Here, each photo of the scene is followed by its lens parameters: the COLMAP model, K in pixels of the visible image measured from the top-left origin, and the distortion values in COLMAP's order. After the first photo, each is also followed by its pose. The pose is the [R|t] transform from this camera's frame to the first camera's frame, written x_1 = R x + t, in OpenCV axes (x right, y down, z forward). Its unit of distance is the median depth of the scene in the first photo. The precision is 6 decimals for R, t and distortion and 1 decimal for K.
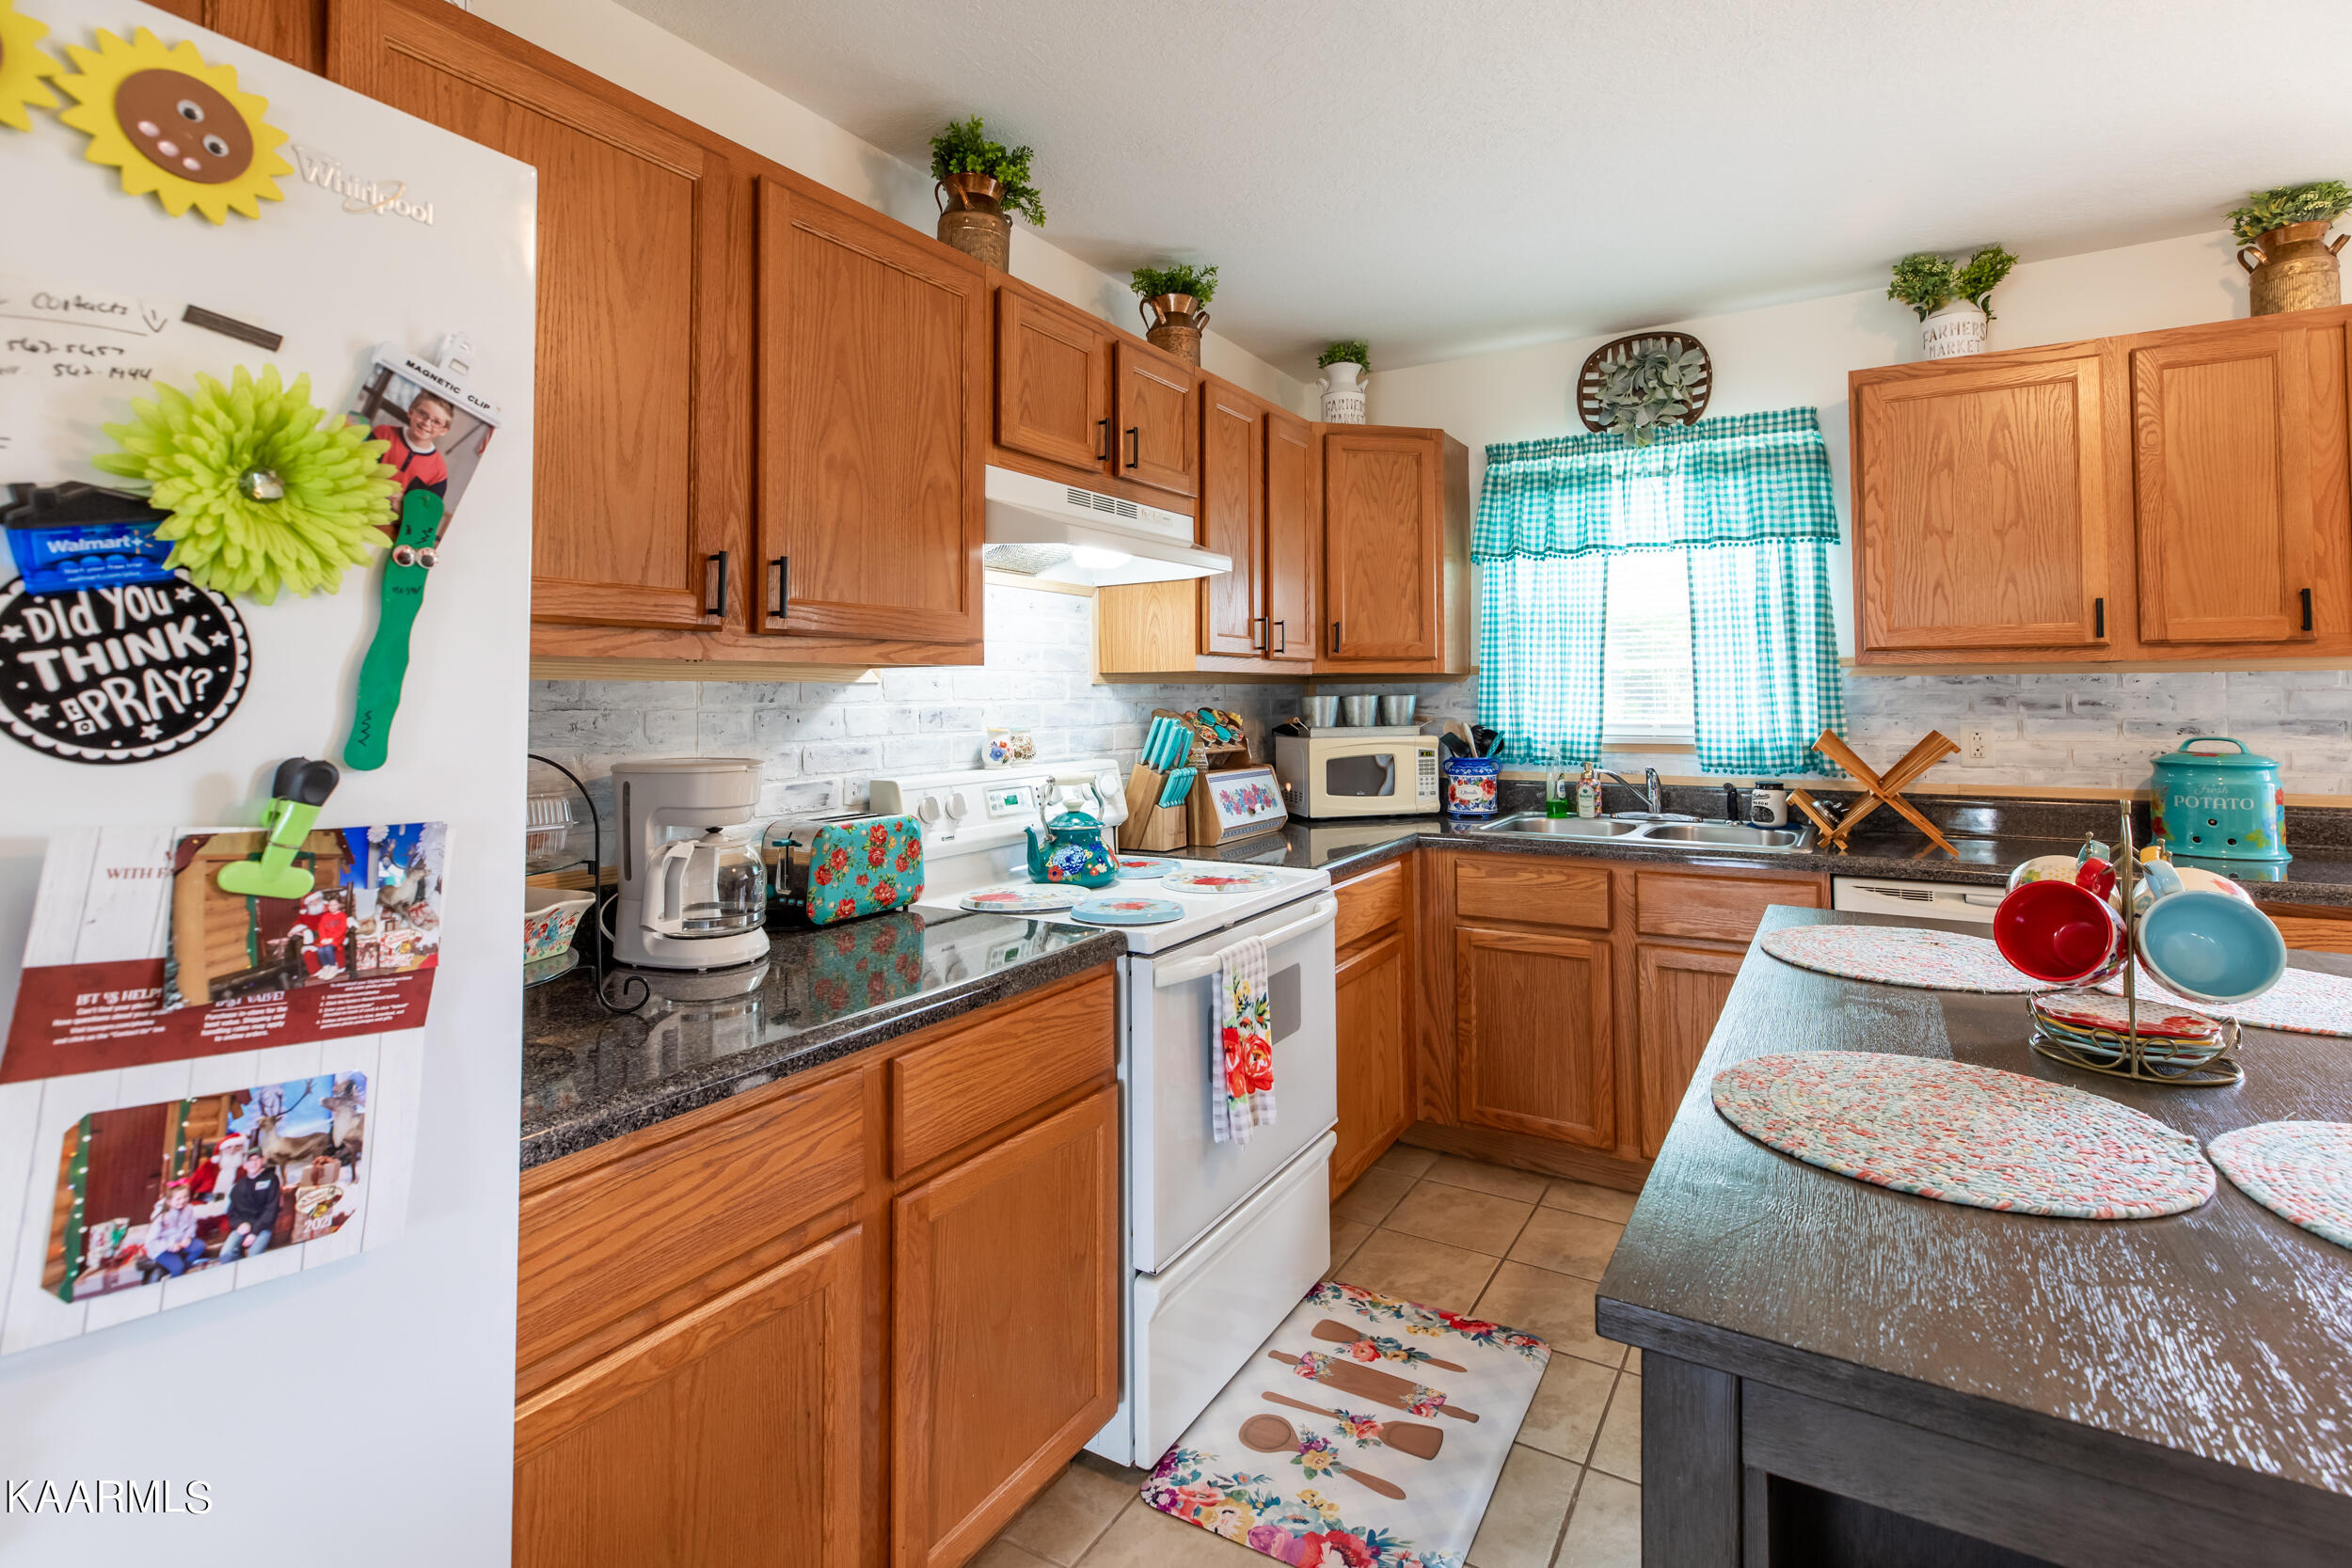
lens RADIAL K [[1090.8, 0, 1185.8], [0, 1090.8, 654.9], [0, 0, 1]] dist [0.002988, 0.000117]
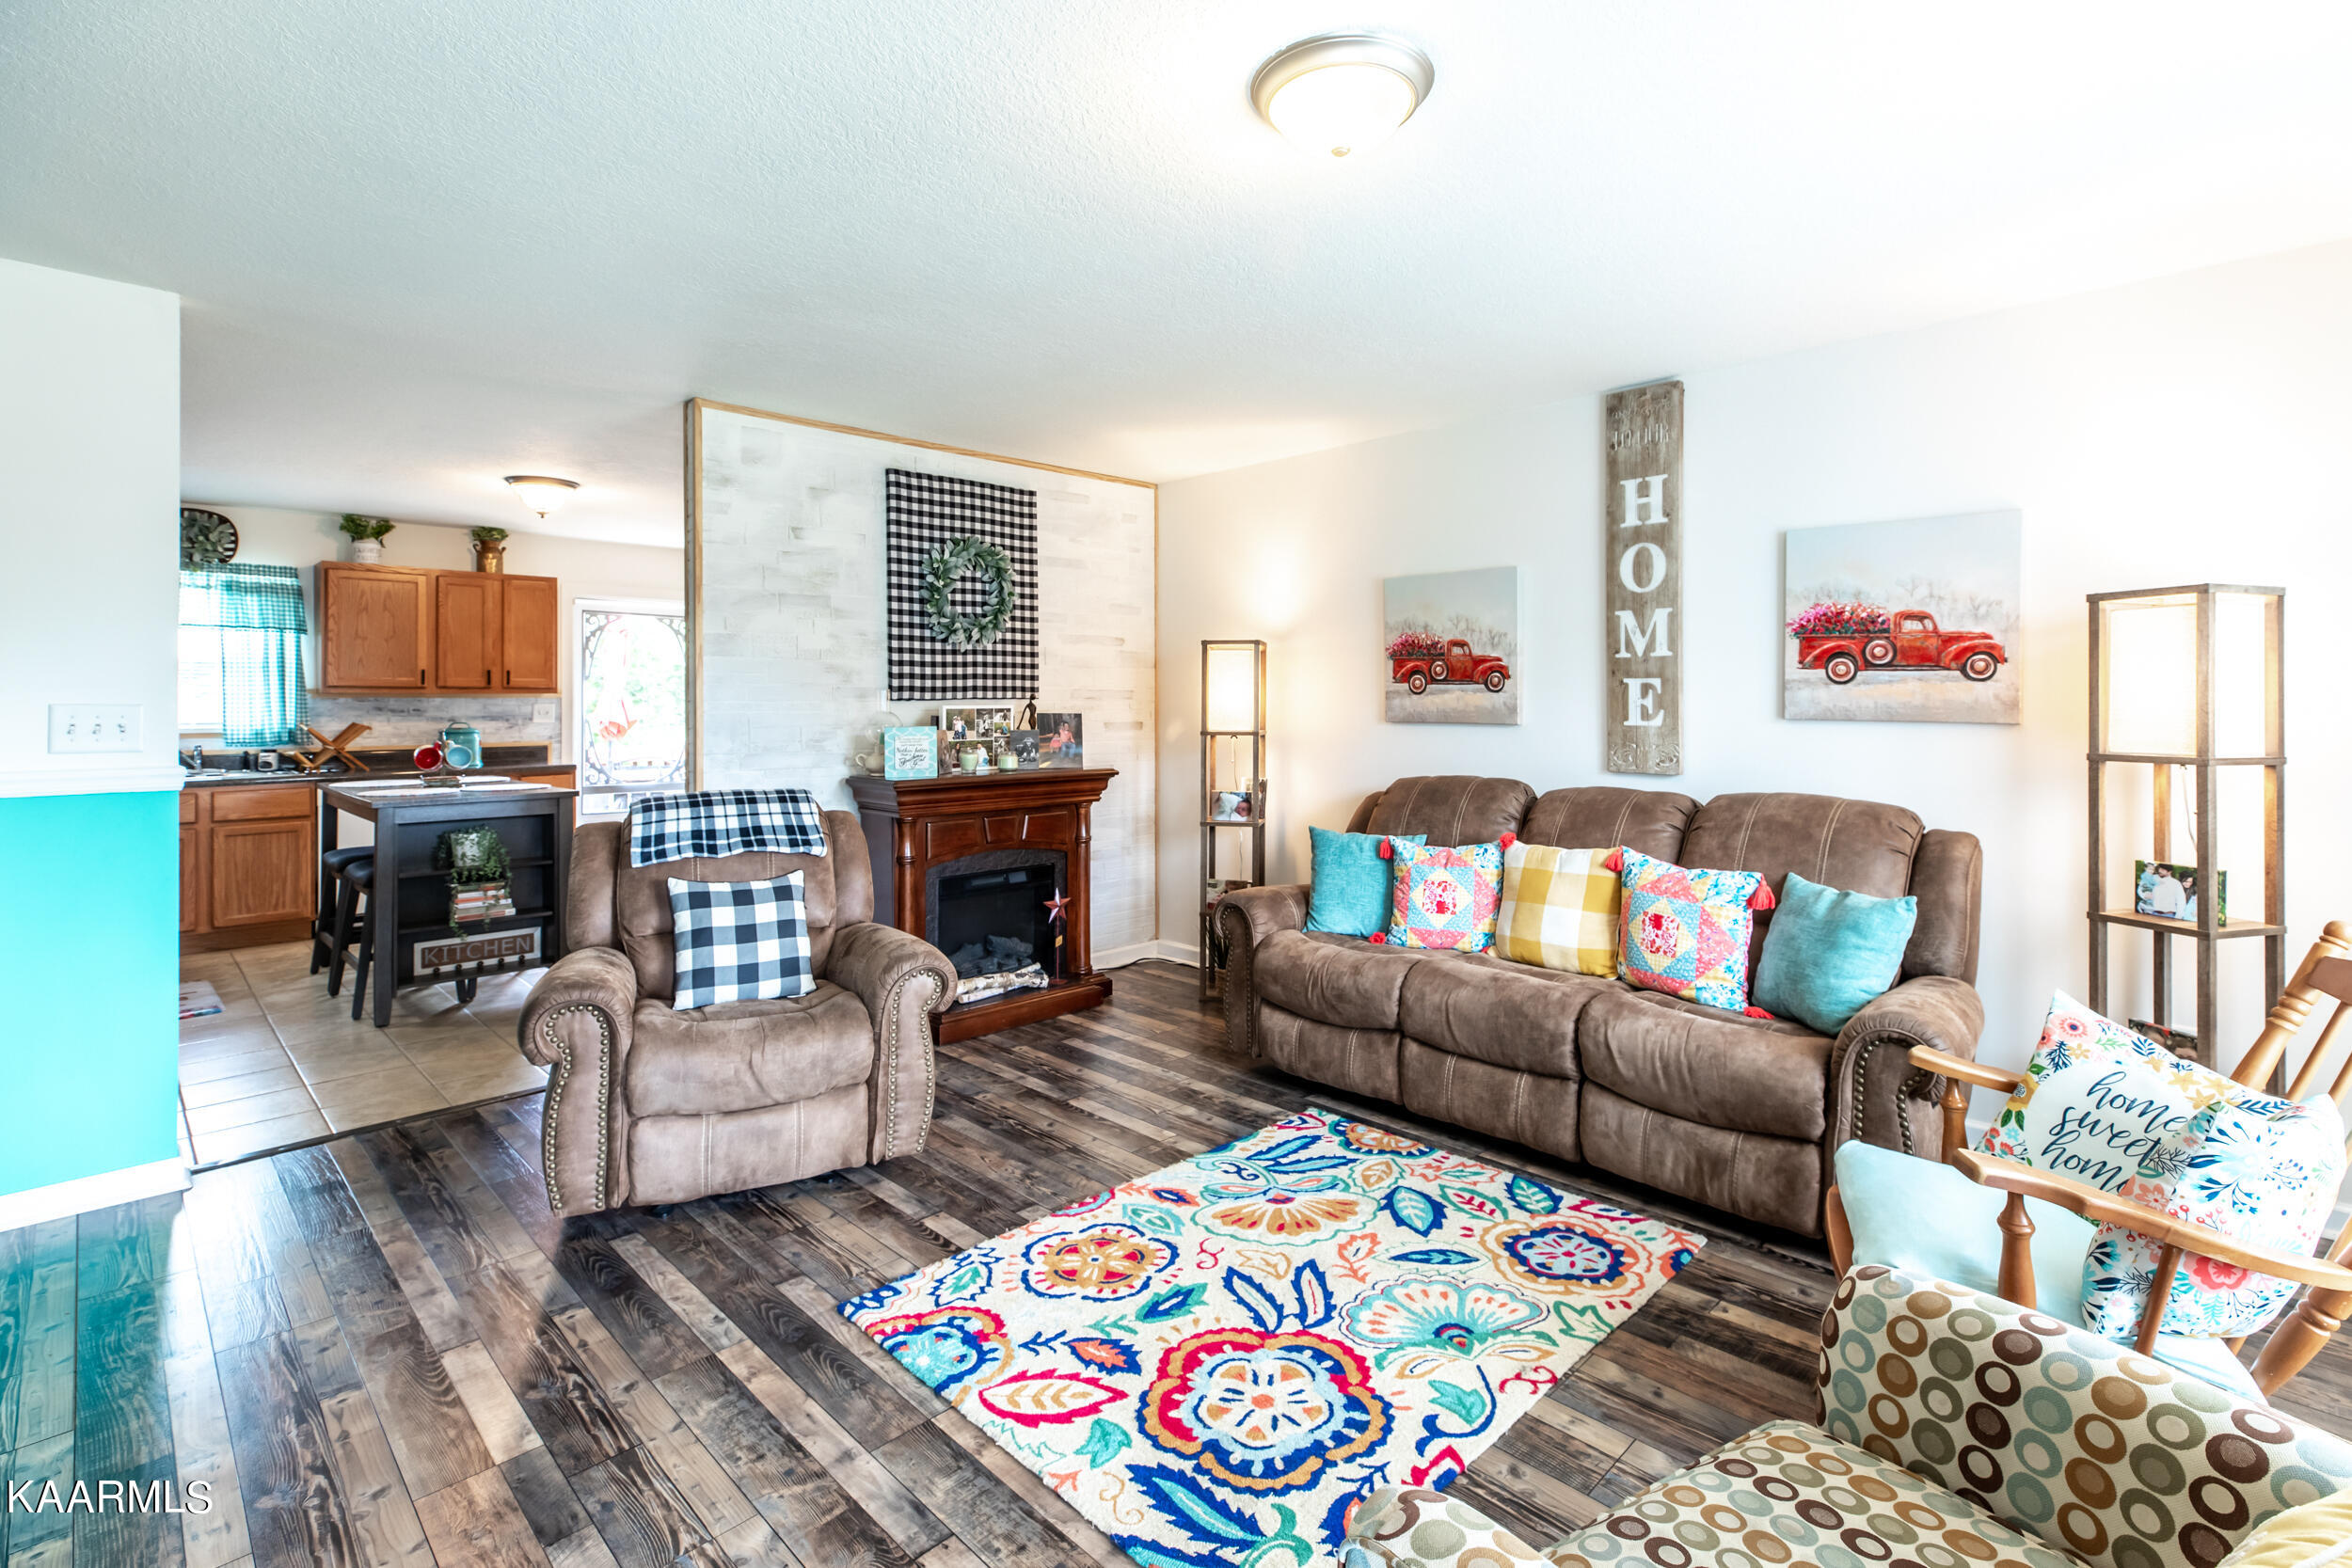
lens RADIAL K [[1077.2, 0, 1166.2], [0, 1077.2, 706.6], [0, 0, 1]] dist [0.005337, 0.000043]
pose [[0.236513, 0.004391, 0.971618, -1.120148], [-0.031705, 0.999492, 0.003201, -0.024467], [-0.971111, -0.031563, 0.236532, -1.196222]]
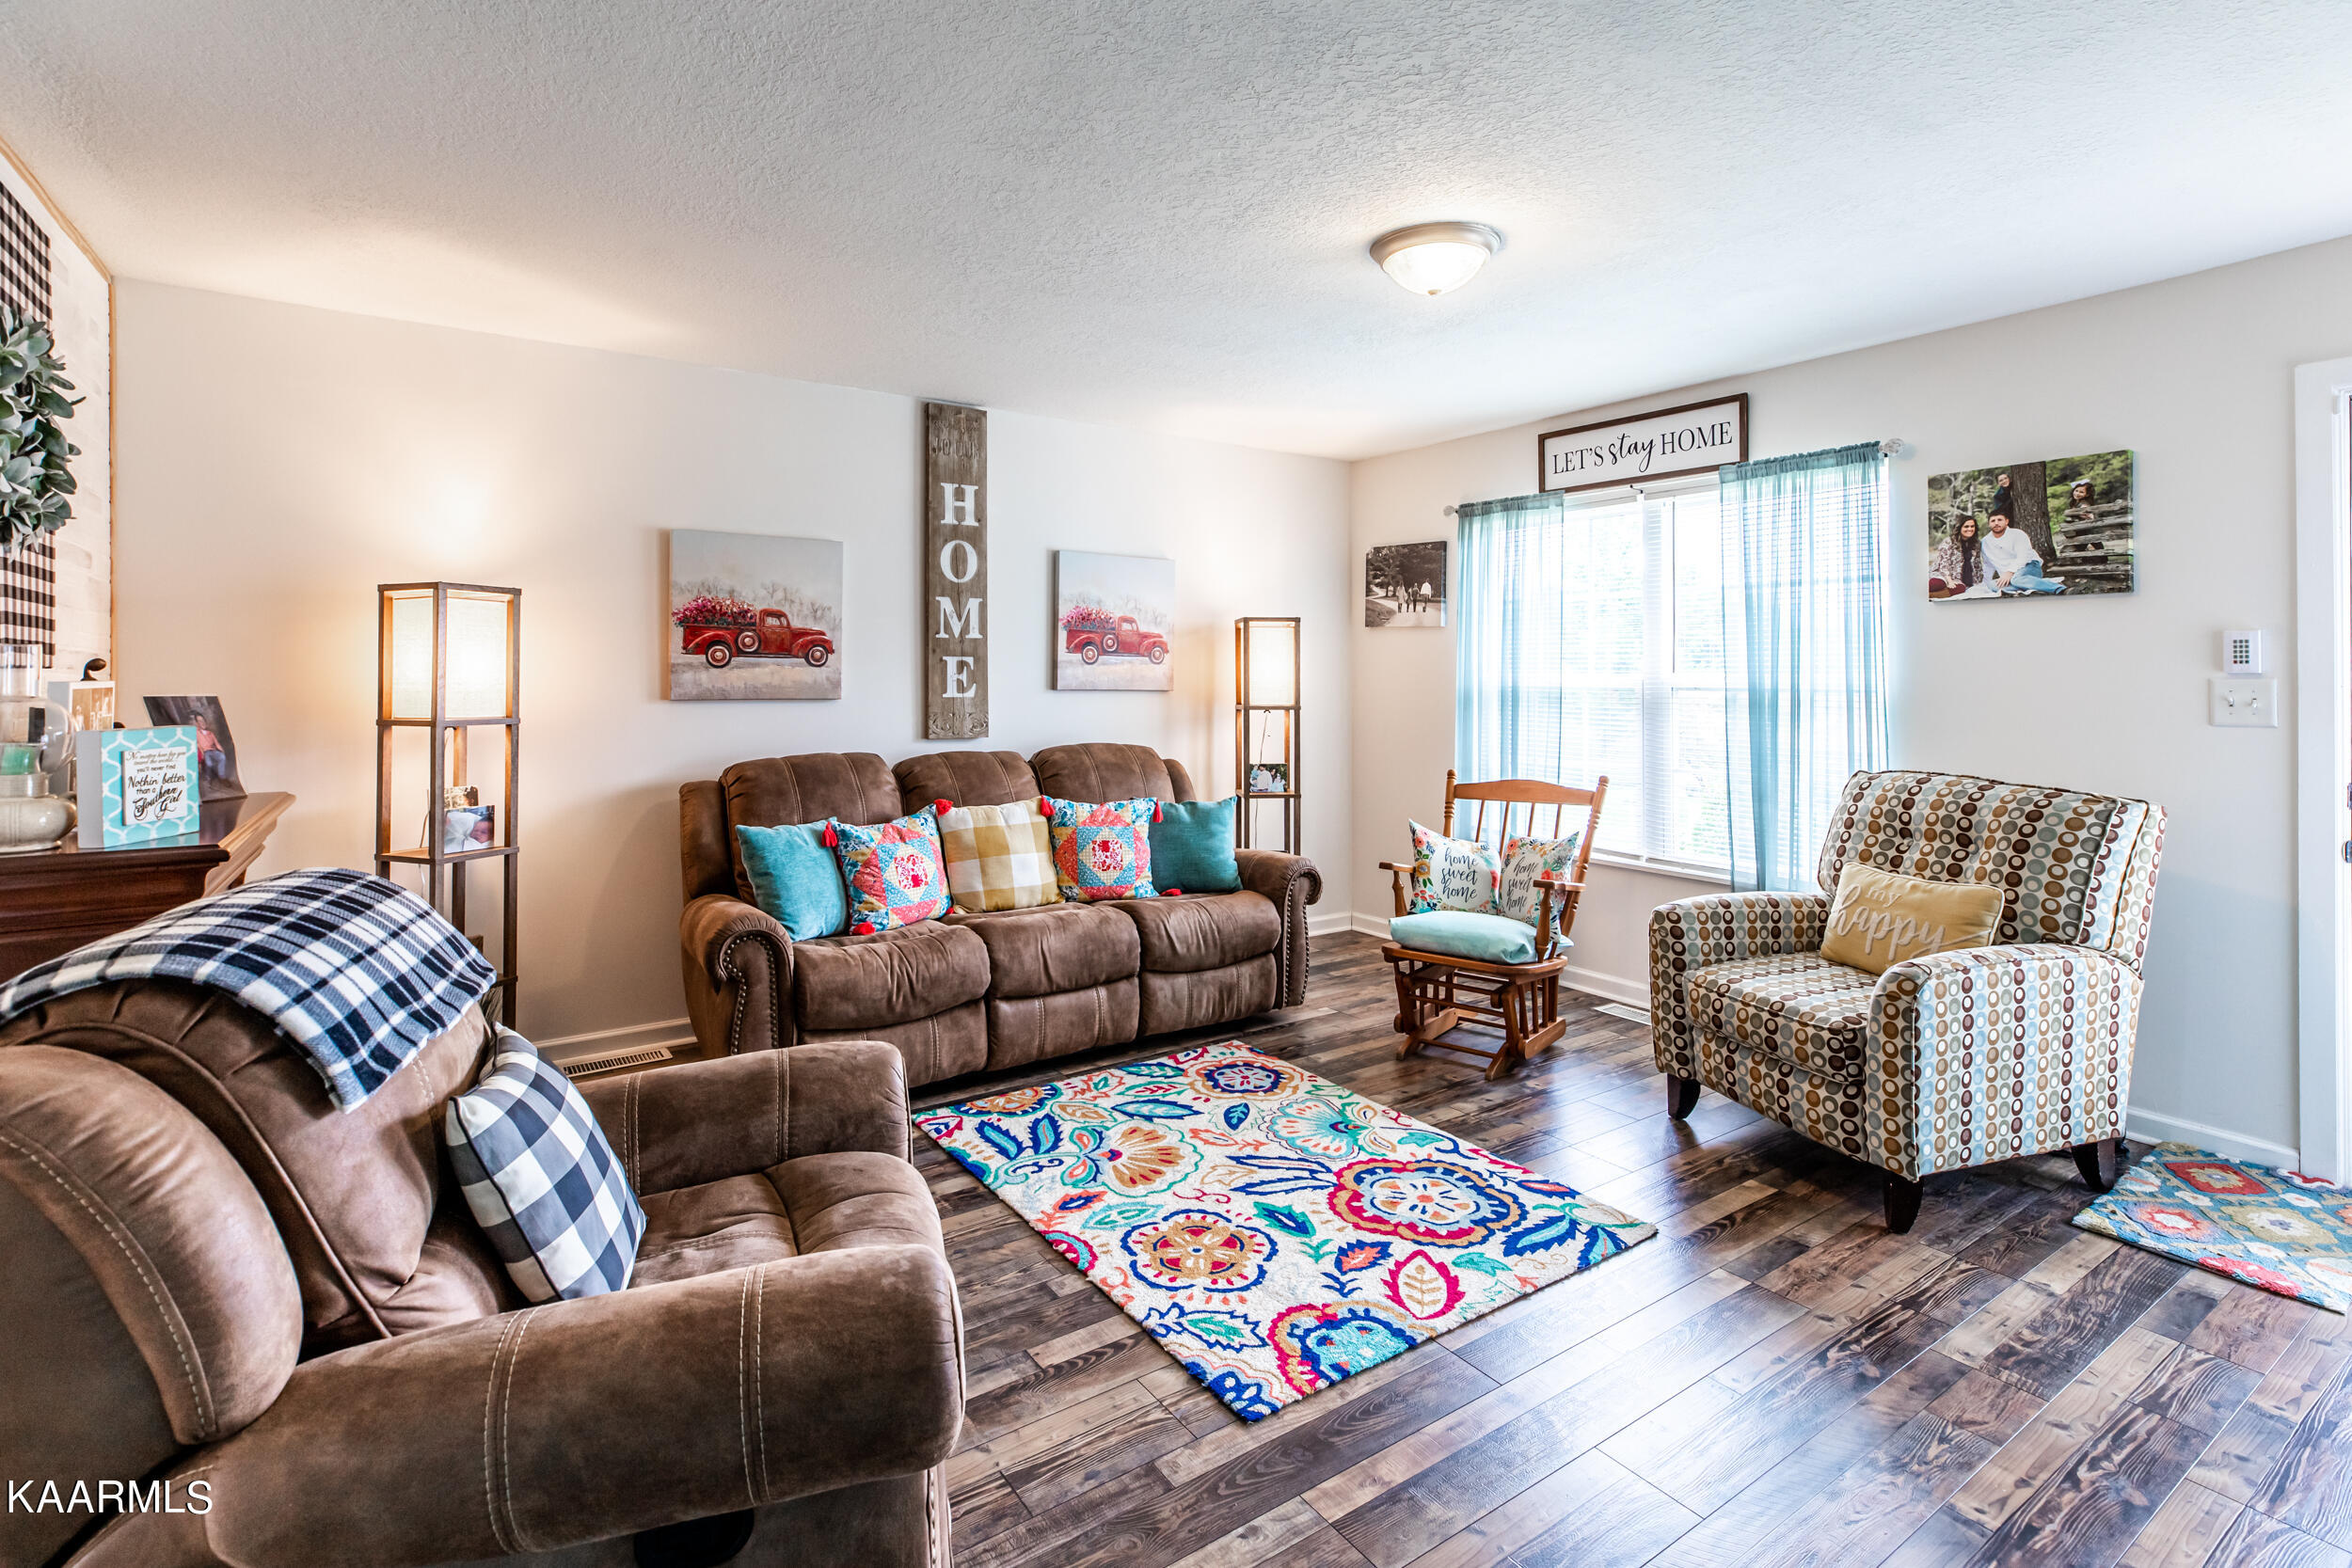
lens RADIAL K [[1115.7, 0, 1176.5], [0, 1115.7, 679.5], [0, 0, 1]] dist [0.012068, 0.000453]
pose [[-0.910320, 0.006108, 0.413859, -0.640085], [-0.006951, 0.999525, -0.030040, 0.004749], [-0.413846, -0.030222, -0.909845, -0.134713]]
